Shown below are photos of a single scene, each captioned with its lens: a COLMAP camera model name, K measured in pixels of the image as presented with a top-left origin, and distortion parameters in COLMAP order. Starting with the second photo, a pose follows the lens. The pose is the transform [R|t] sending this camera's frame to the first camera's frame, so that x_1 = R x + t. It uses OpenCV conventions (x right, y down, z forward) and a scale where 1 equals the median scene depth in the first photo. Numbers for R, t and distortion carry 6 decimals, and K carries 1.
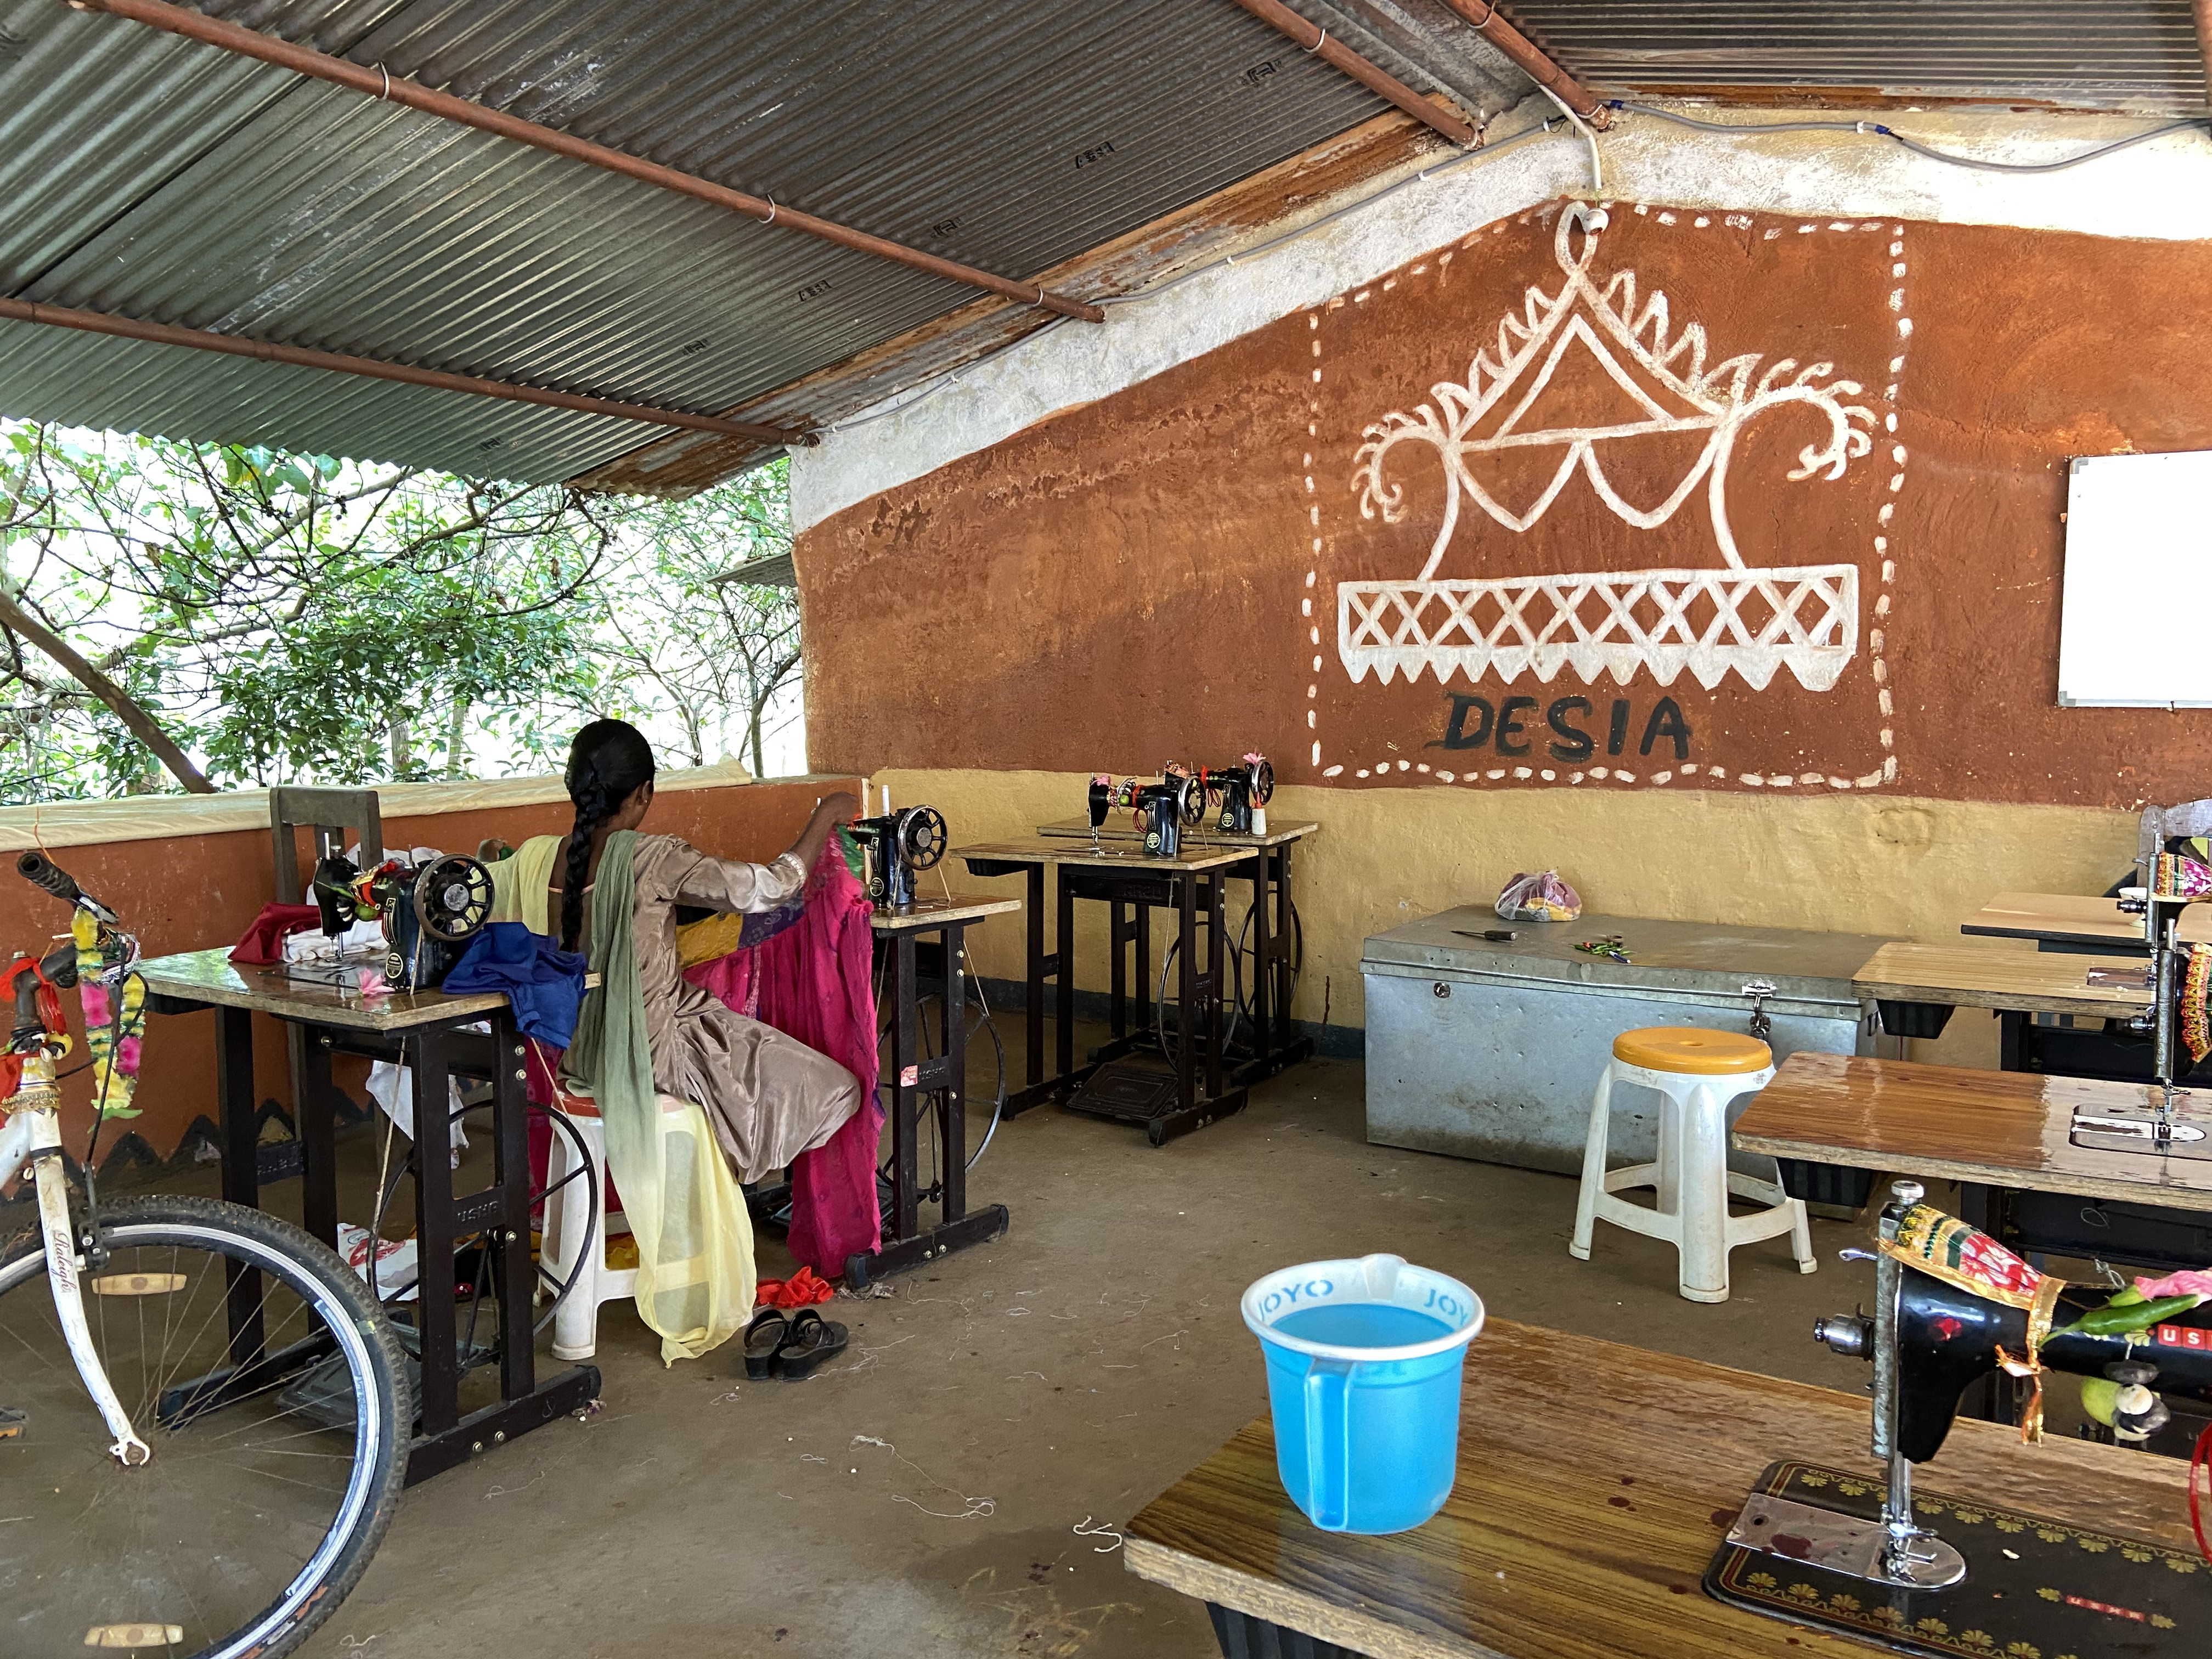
lens RADIAL K [[1683.8, 0, 1114.6], [0, 1683.8, 819.2], [0, 0, 1]] dist [0.126728, -0.170409]
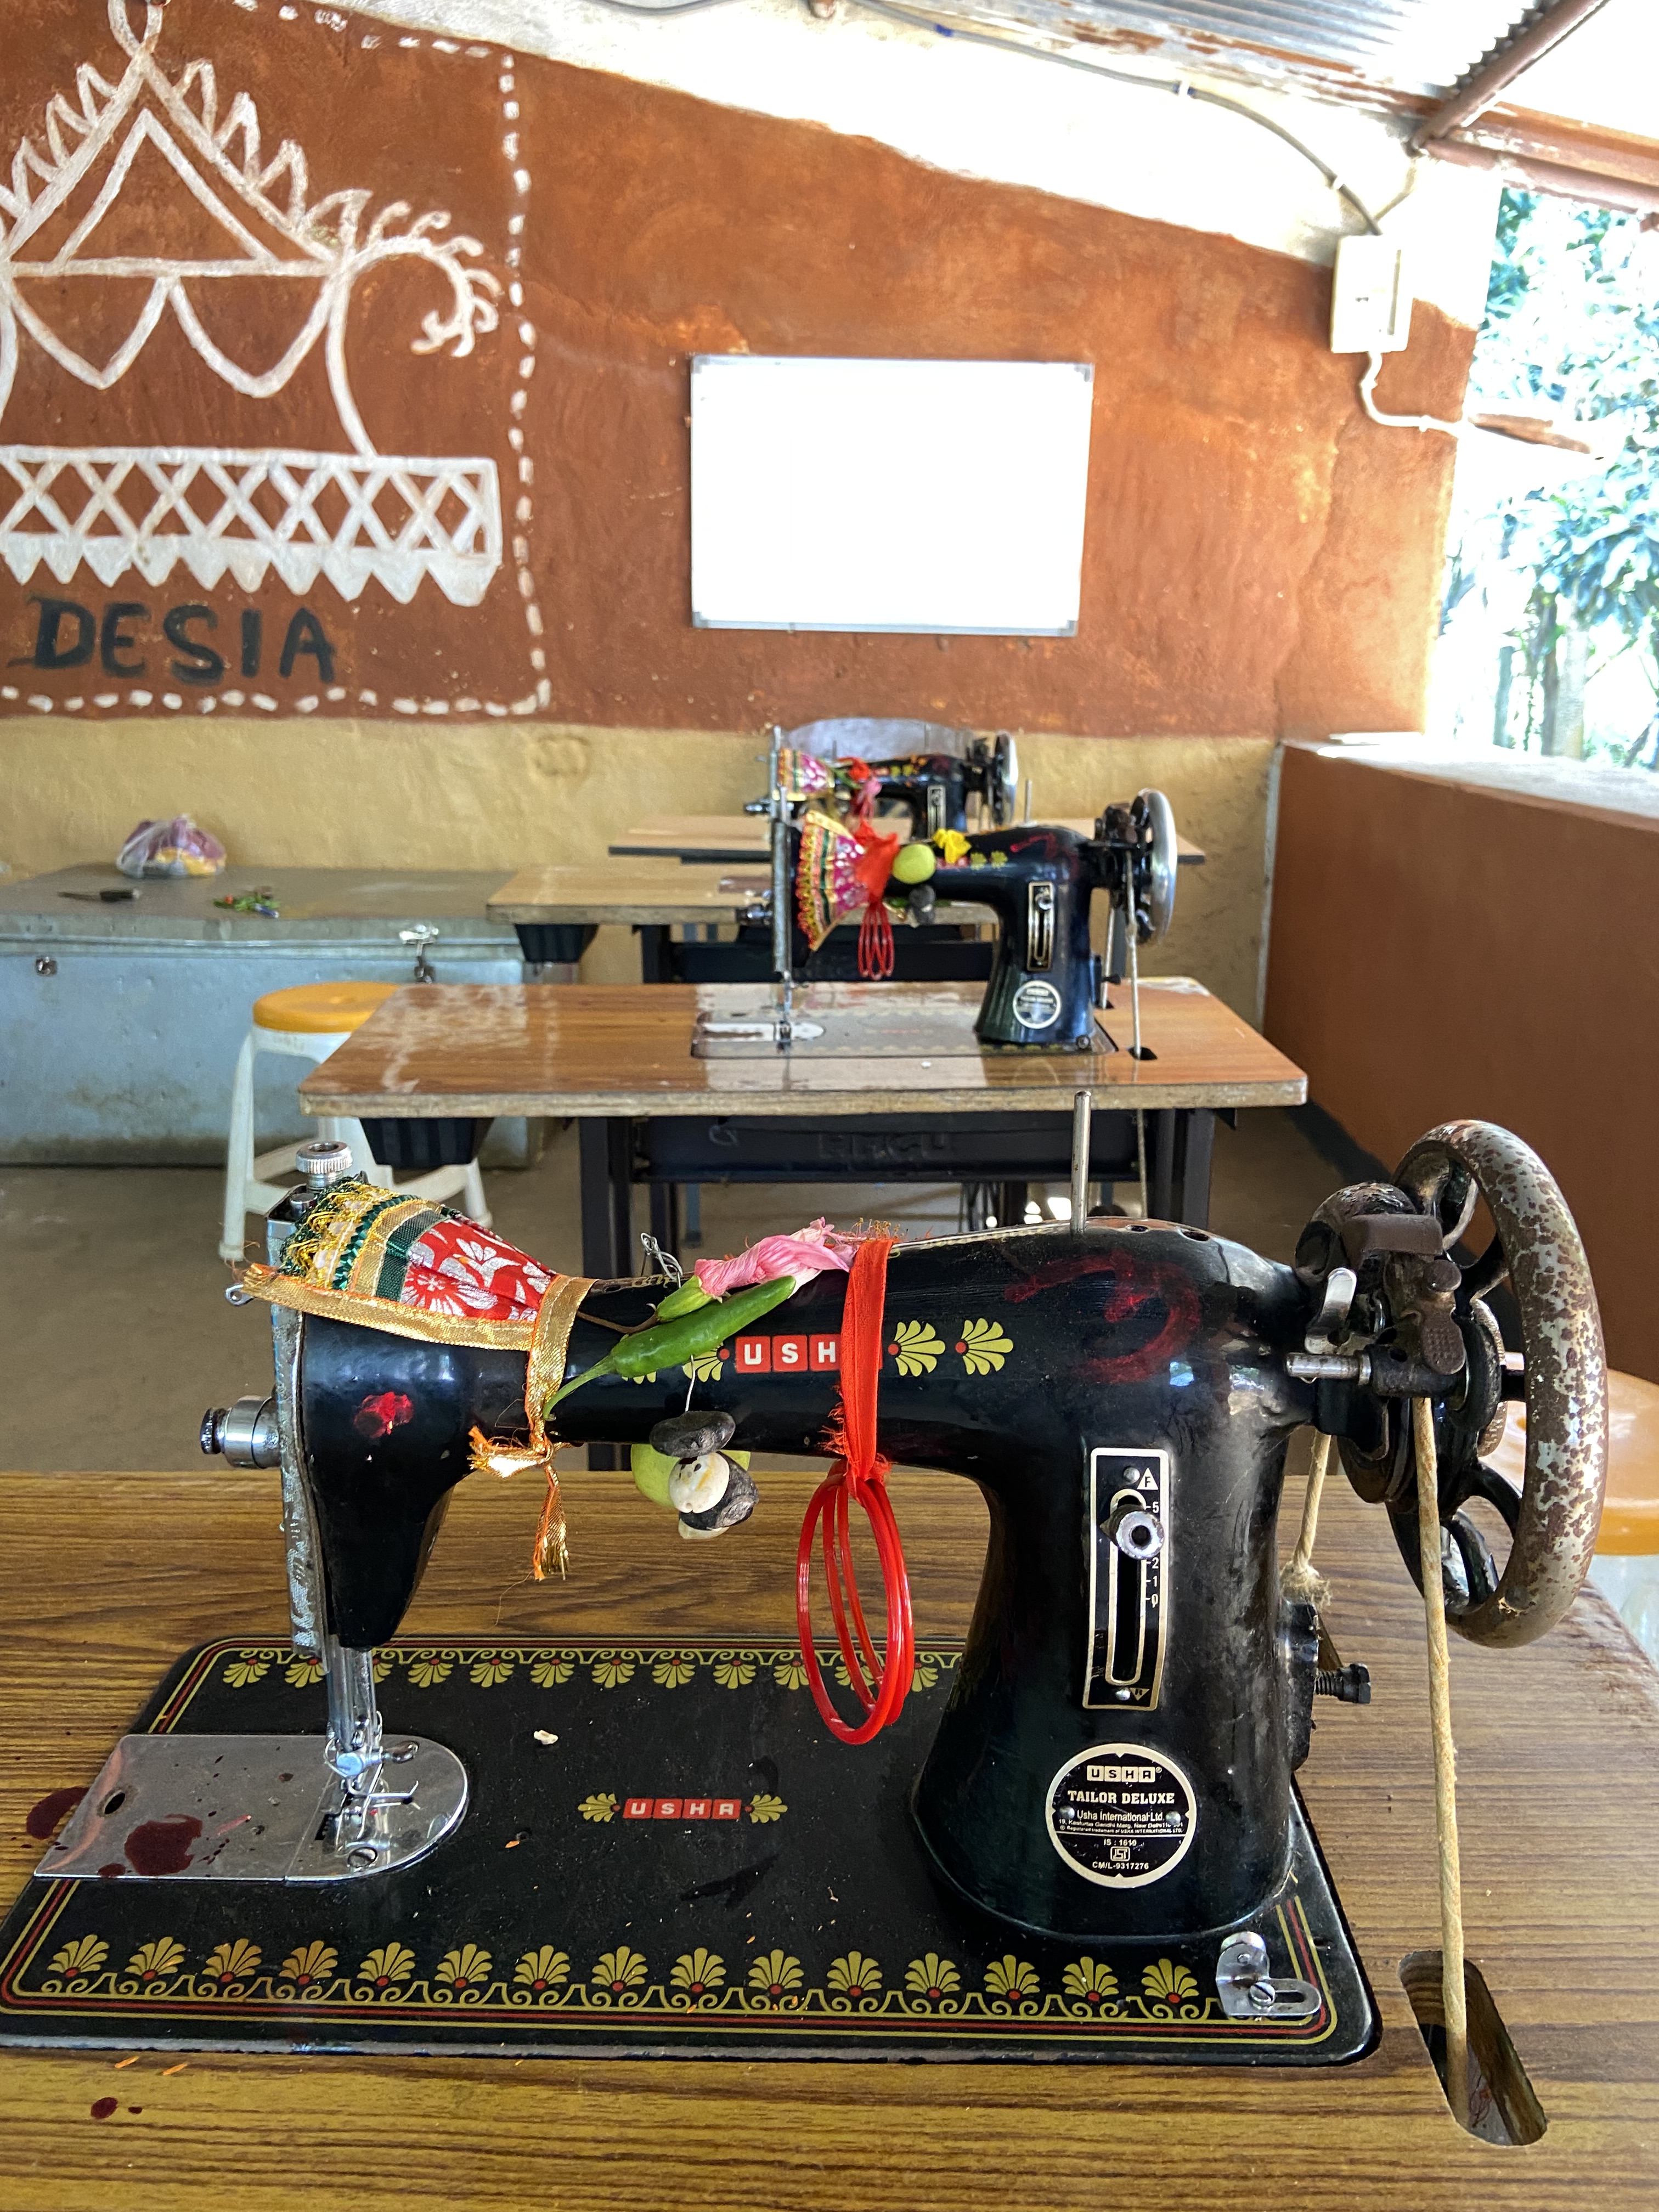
lens RADIAL K [[1683.8, 0, 829.5], [0, 1683.8, 1106.0], [0, 0, 1]] dist [0.126728, -0.170409]
pose [[0.844493, -0.126895, 0.520317, 0.067472], [0.031922, 0.981724, 0.187613, 0.022355], [-0.534615, -0.141829, 0.833109, 0.101779]]
